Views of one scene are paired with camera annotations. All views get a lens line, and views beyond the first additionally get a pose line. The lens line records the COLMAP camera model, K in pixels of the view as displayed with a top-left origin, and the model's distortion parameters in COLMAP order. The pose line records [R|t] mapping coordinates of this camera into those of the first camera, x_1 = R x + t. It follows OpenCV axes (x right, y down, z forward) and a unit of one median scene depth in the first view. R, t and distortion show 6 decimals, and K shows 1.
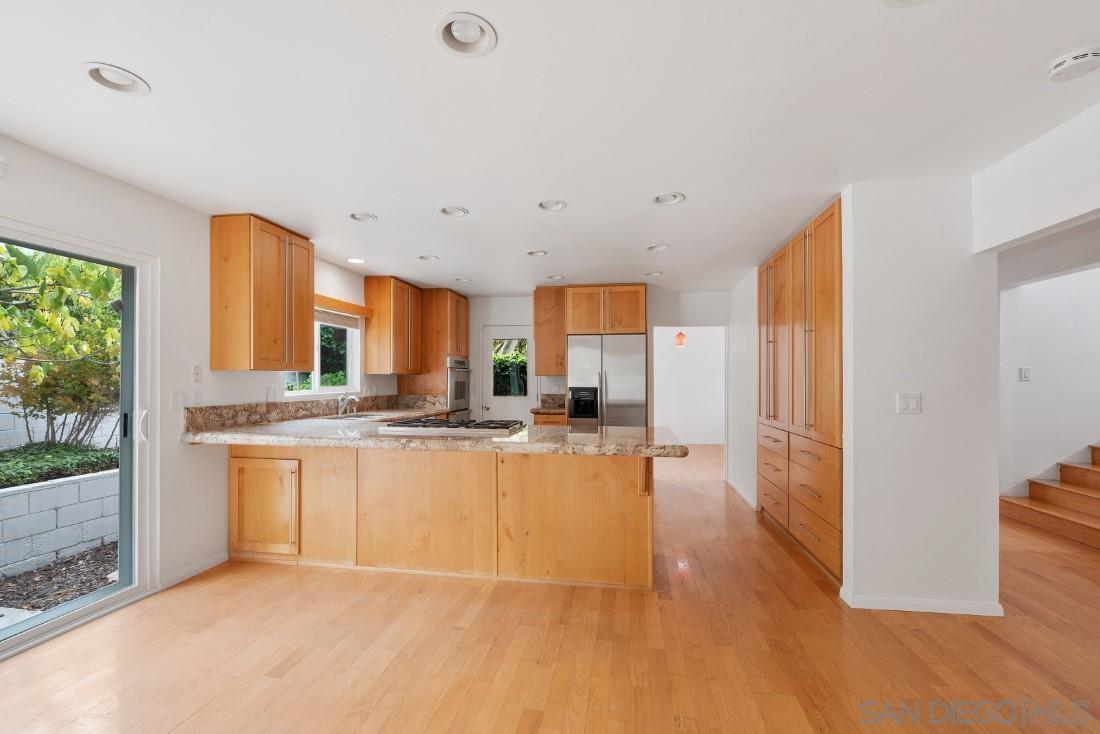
lens RADIAL K [[500.7, 0, 549.8], [0, 500.7, 372.9], [0, 0, 1]] dist [0.001655, 0.000084]
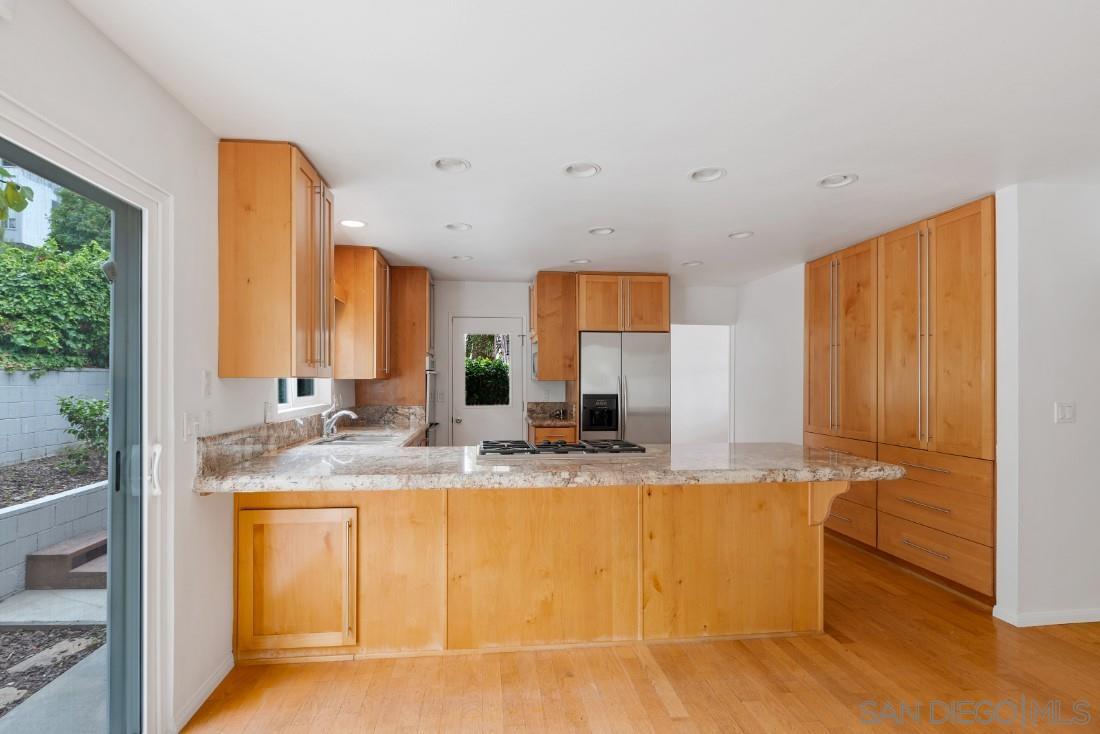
lens RADIAL K [[573.7, 0, 548.4], [0, 573.7, 375.6], [0, 0, 1]] dist [0.002307, -0.002140]
pose [[0.959852, -0.000016, 0.280506, -0.456627], [-0.001694, 0.999981, 0.005855, -0.012733], [-0.280501, -0.006095, 0.959834, 0.163480]]
